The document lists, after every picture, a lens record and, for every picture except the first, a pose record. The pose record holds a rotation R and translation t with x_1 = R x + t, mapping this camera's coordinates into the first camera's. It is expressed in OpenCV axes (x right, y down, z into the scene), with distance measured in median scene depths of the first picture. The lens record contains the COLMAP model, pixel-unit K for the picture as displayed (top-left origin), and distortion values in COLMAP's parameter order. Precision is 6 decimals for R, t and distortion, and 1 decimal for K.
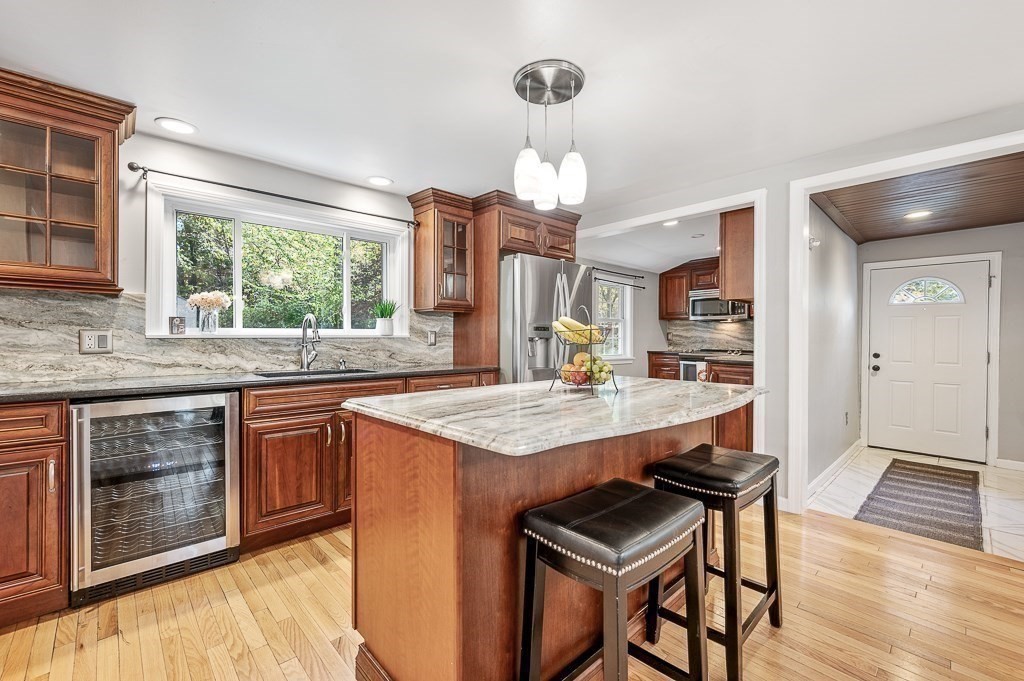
lens RADIAL K [[433.1, 0, 518.1], [0, 433.1, 340.6], [0, 0, 1]] dist [0.002954, -0.000652]
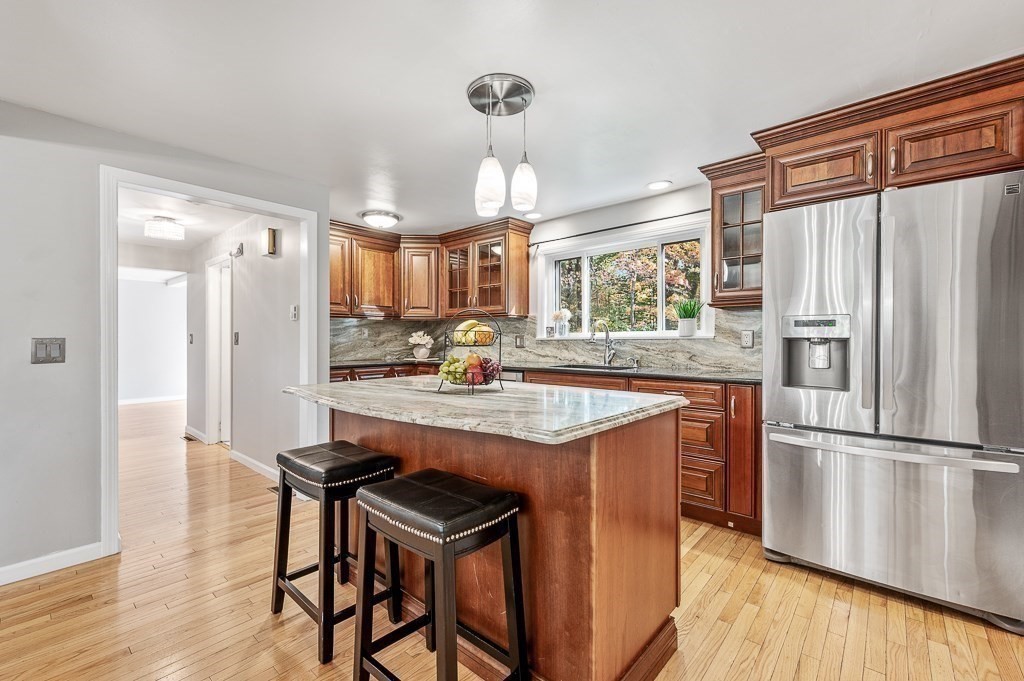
lens RADIAL K [[433.1, 0, 513.5], [0, 433.1, 344.6], [0, 0, 1]] dist [0.002954, -0.000652]
pose [[0.091007, 0.011192, -0.995787, 0.786888], [-0.001151, 0.999937, 0.011133, -0.005108], [0.995850, 0.000133, 0.091014, 0.670691]]
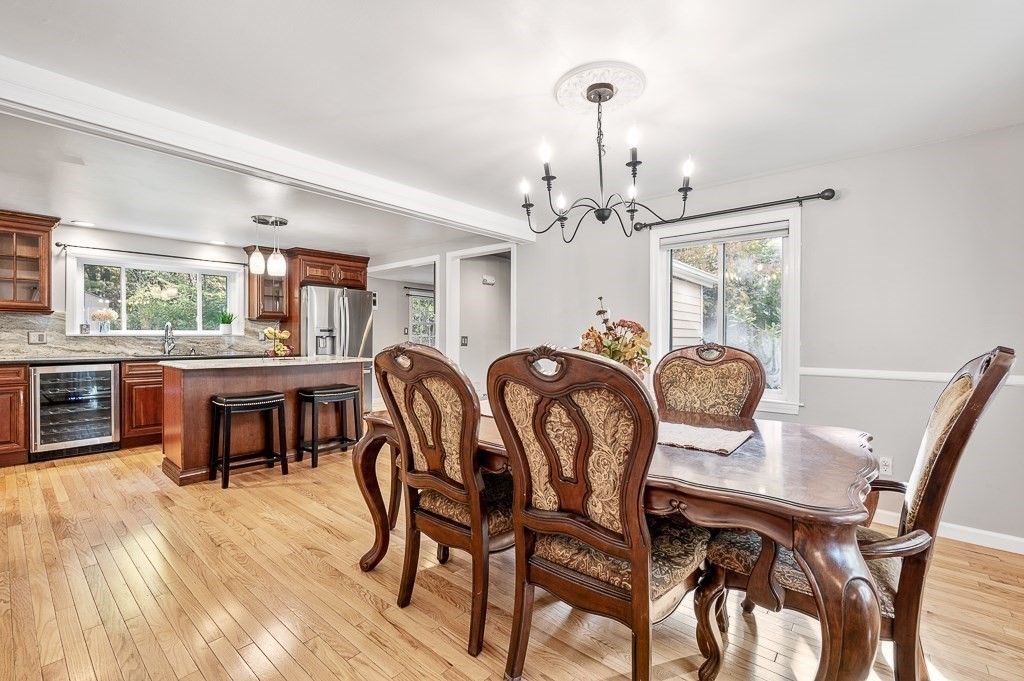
lens RADIAL K [[433.1, 0, 512.7], [0, 433.1, 340.2], [0, 0, 1]] dist [0.002954, -0.000652]
pose [[0.994070, 0.001617, 0.108728, 0.745508], [-0.002063, 0.999990, 0.003991, 0.000702], [-0.108721, -0.004192, 0.994063, -0.936331]]
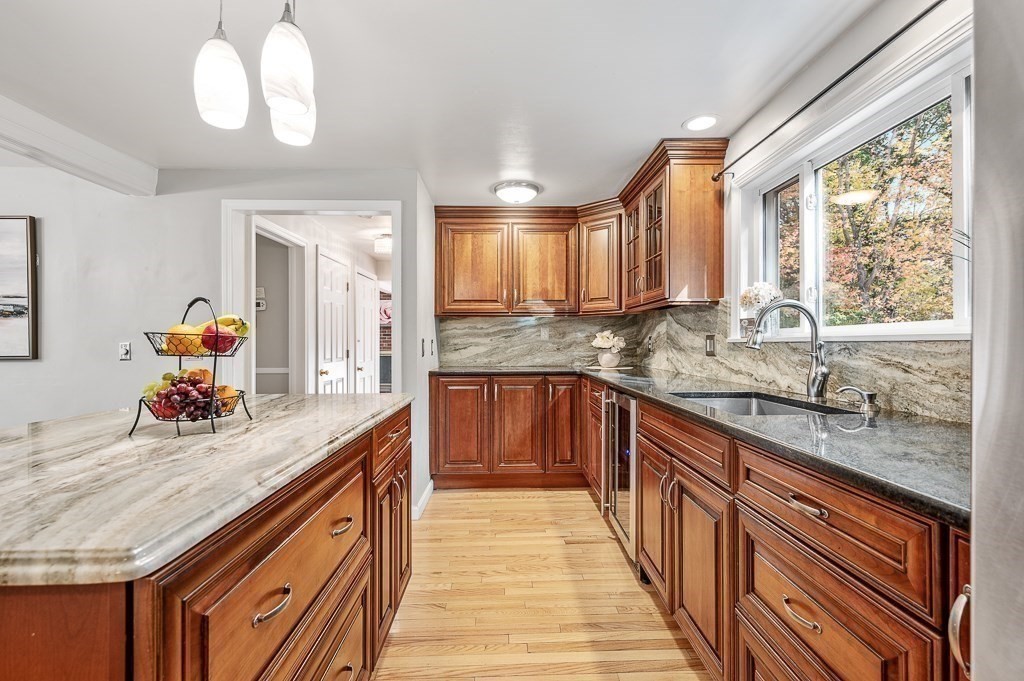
lens RADIAL K [[469.5, 0, 514.4], [0, 469.5, 342.1], [0, 0, 1]] dist [0.003336, -0.000282]
pose [[-0.673691, 0.000978, -0.739012, 0.230812], [-0.000774, 0.999998, 0.002030, -0.007392], [0.739013, 0.001940, -0.673689, 1.218328]]
